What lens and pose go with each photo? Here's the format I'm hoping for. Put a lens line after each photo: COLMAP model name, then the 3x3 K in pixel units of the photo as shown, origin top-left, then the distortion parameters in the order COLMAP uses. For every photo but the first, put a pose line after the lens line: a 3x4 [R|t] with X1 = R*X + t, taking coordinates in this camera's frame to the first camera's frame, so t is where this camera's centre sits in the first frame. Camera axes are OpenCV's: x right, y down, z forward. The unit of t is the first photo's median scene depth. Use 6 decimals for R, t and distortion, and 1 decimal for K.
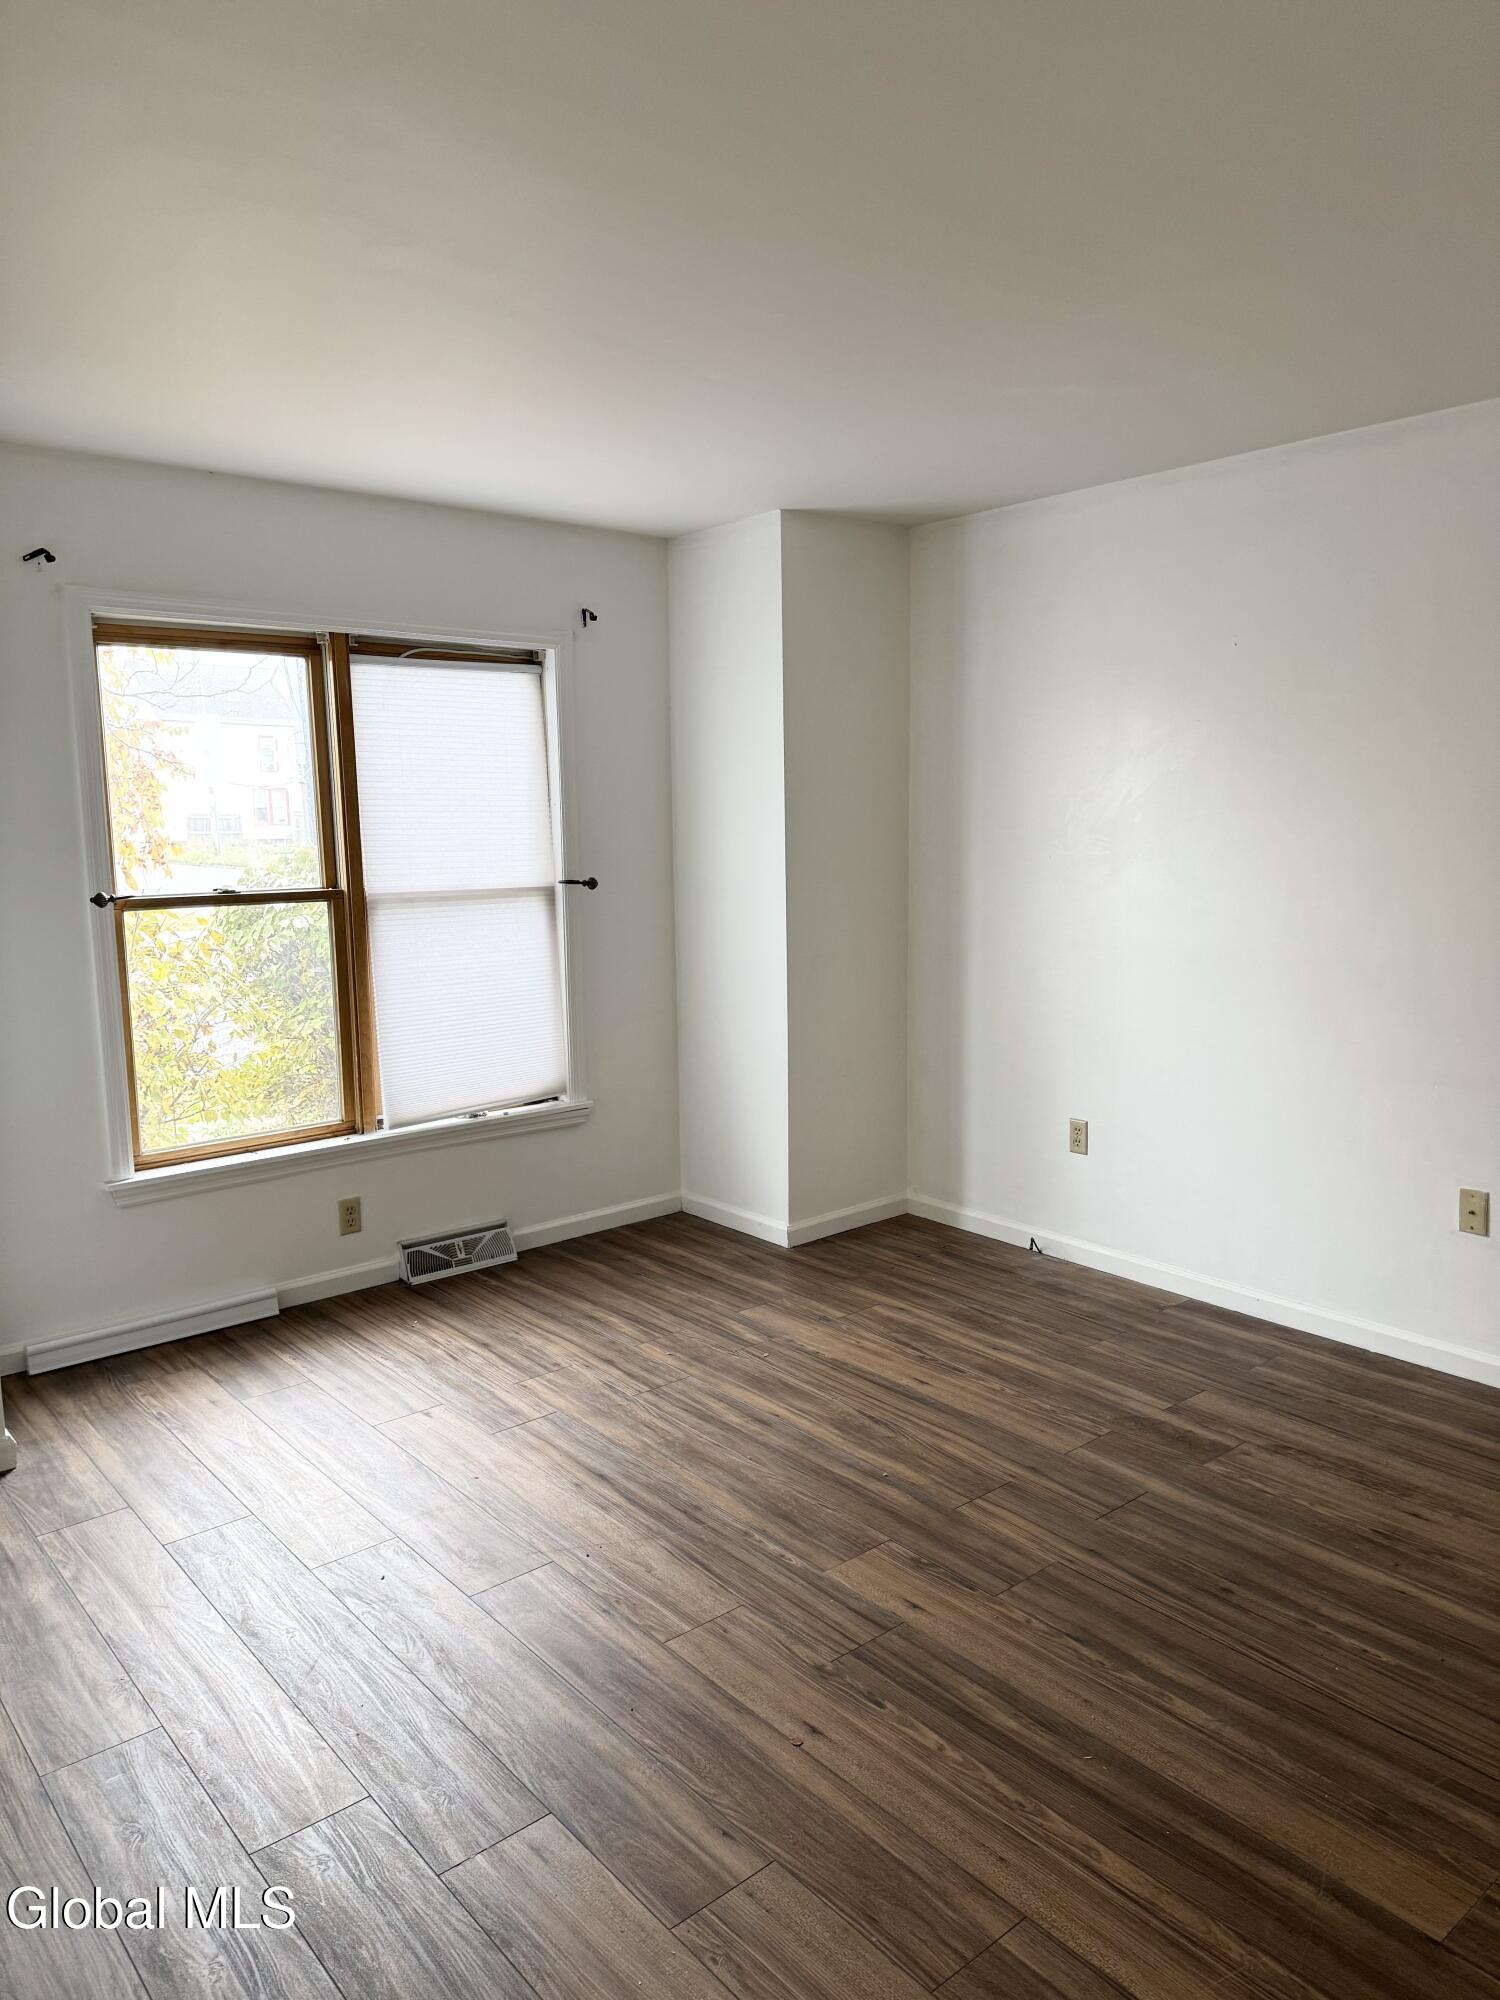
lens RADIAL K [[1404.7, 0, 750.0], [0, 1404.7, 1000.0], [0, 0, 1]] dist [0.052519, -0.069106]
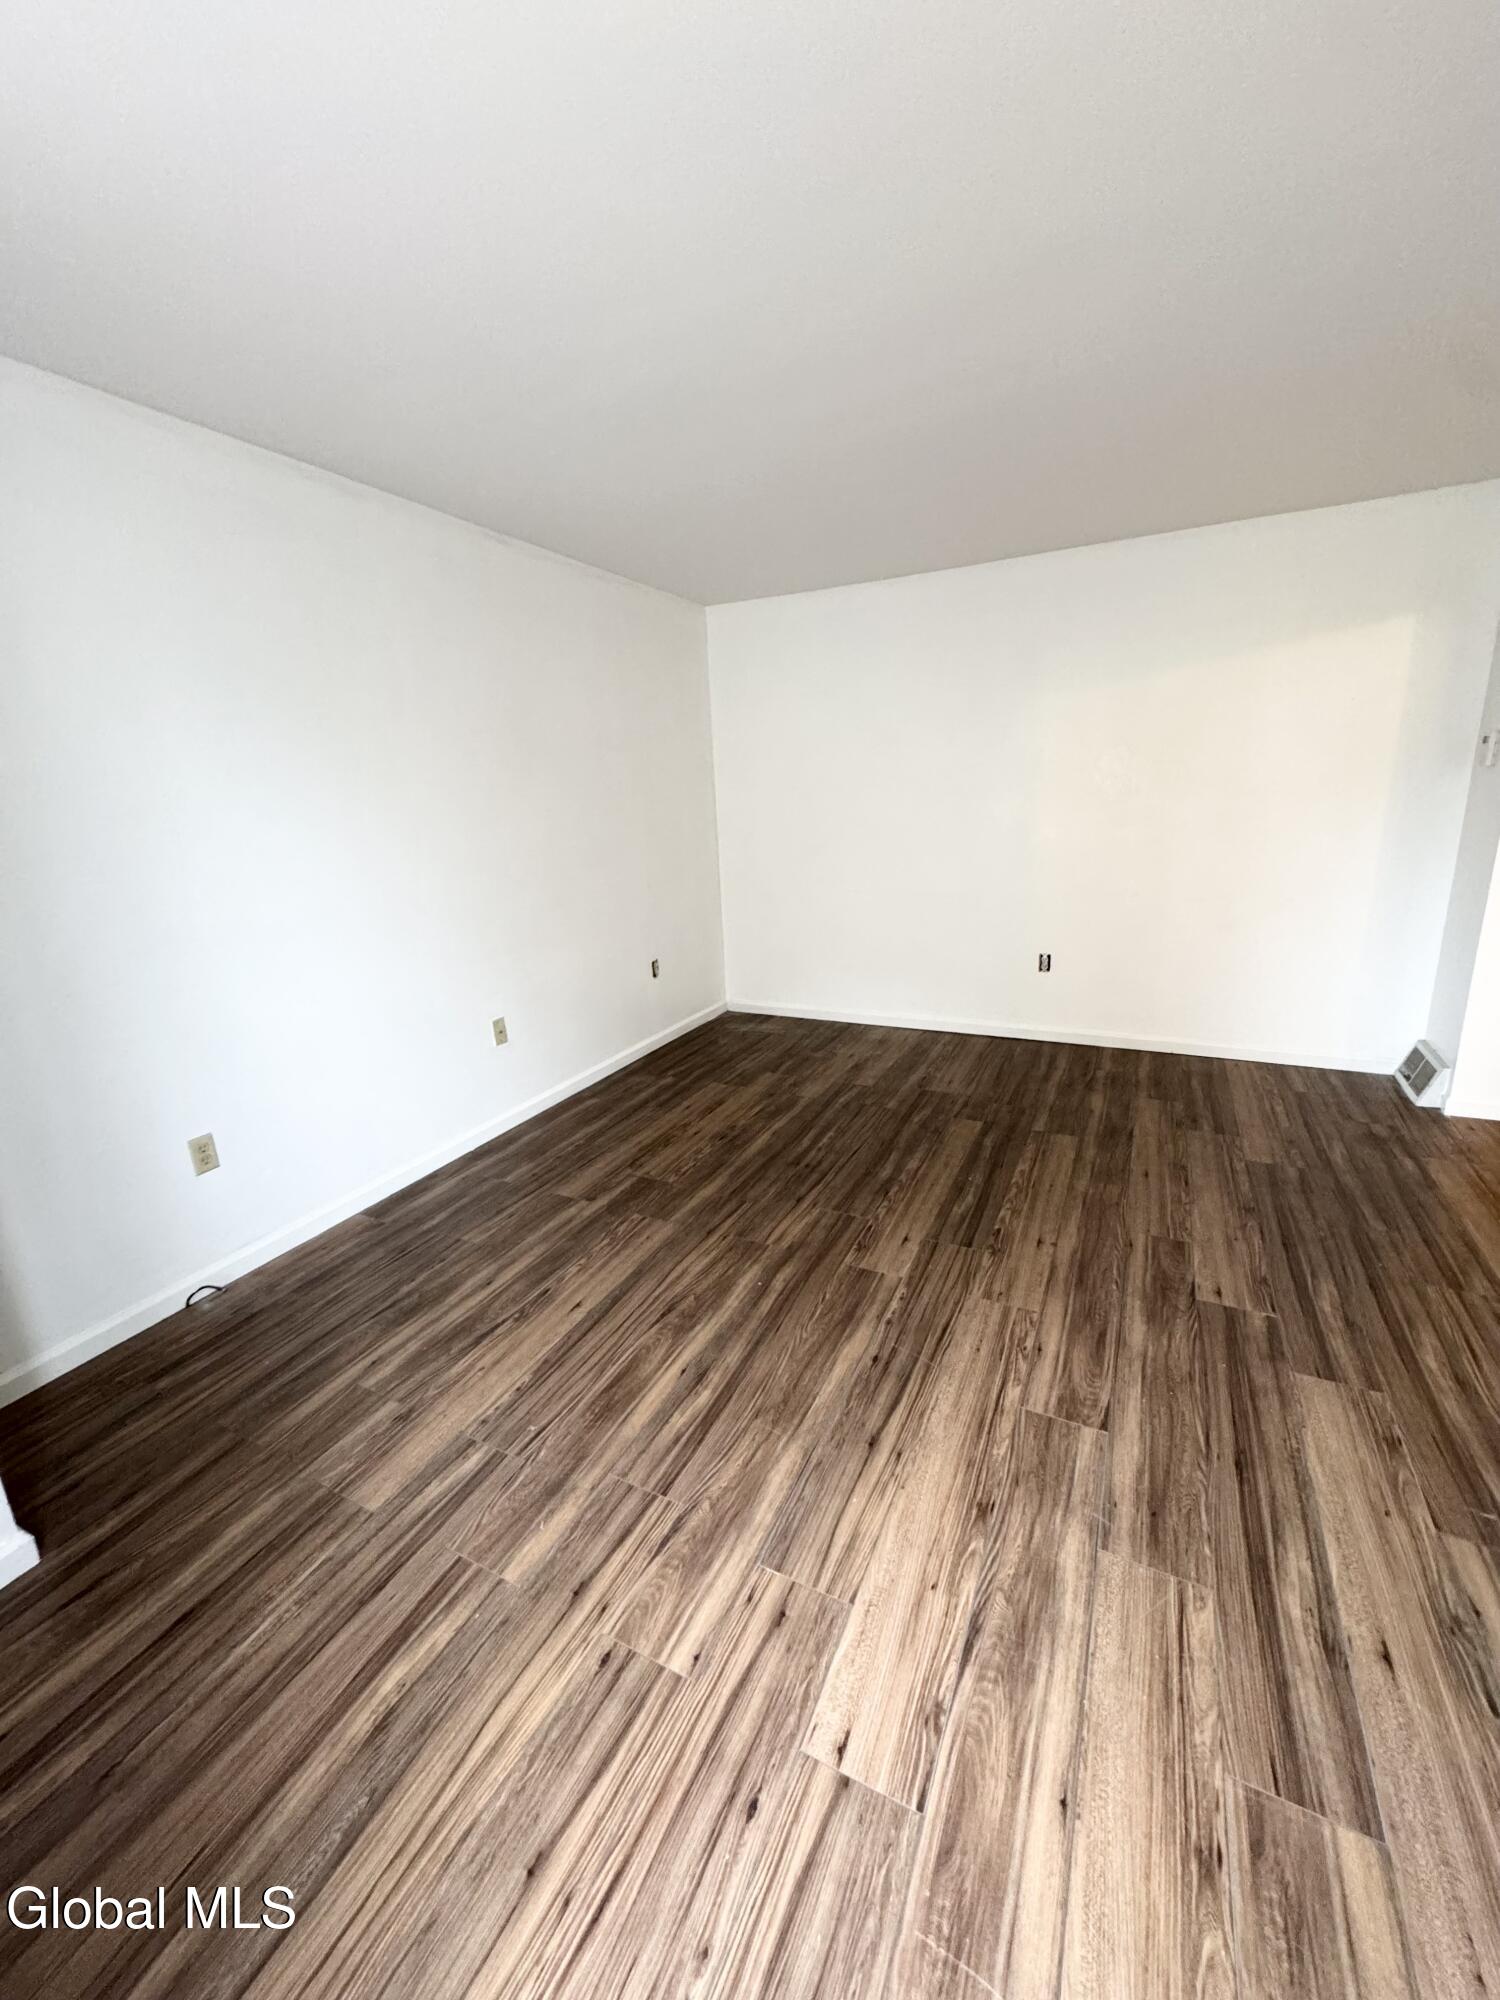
lens RADIAL K [[798.4, 0, 750.0], [0, 798.4, 1000.0], [0, 0, 1]] dist [0.003351, -0.000479]
pose [[-0.406540, -0.206825, 0.889915, -0.426624], [0.168485, 0.940362, 0.295519, -0.110636], [-0.897963, 0.270077, -0.347448, 1.012245]]
